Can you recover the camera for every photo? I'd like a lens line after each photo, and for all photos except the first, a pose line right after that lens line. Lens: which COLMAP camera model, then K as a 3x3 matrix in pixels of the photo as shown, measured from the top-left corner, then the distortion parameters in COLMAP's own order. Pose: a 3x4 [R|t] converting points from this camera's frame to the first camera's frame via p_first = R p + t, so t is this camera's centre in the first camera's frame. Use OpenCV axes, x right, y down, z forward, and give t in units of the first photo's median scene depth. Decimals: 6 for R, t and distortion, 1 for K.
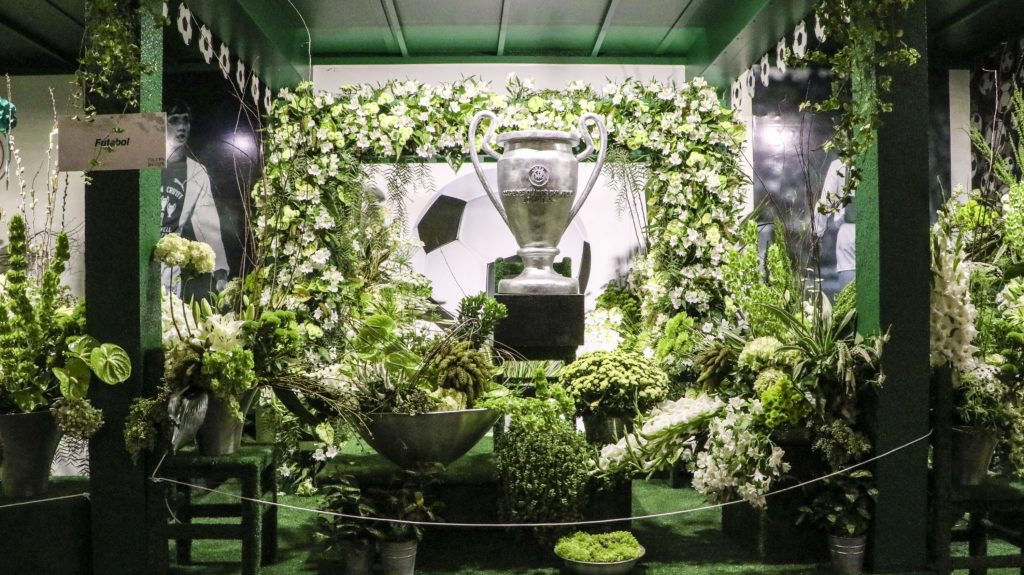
lens RADIAL K [[934.9, 0, 511.6], [0, 934.9, 286.9], [0, 0, 1]] dist [0.003751, 0.000000]
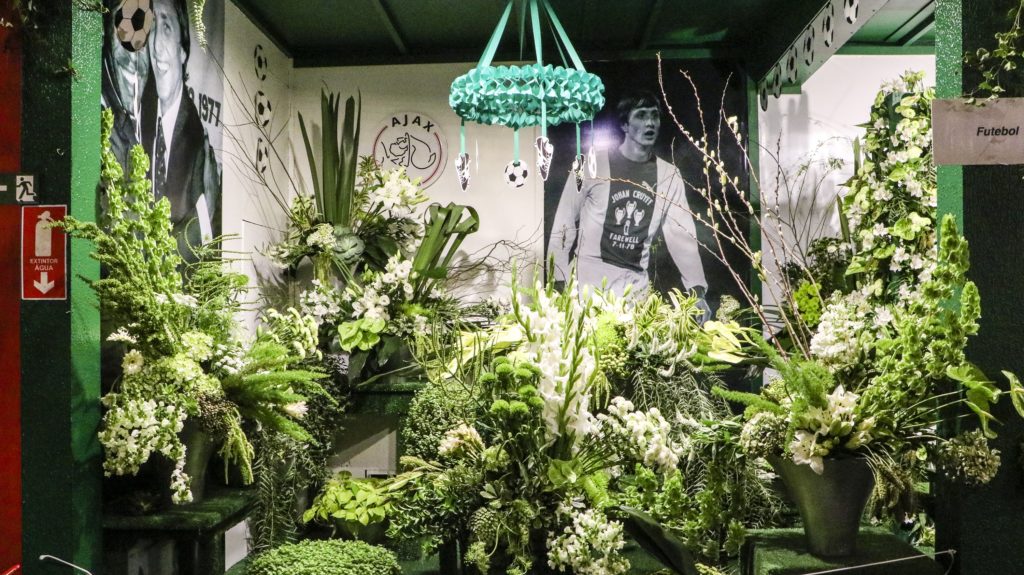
lens RADIAL K [[1004.1, 0, 512.0], [0, 1004.1, 290.1], [0, 0, 1]] dist [-0.005770, 0.000000]
pose [[0.996858, 0.004923, 0.079050, -0.555110], [-0.003281, 0.999776, -0.020887, 0.005107], [-0.079135, 0.020562, 0.996652, 0.081288]]
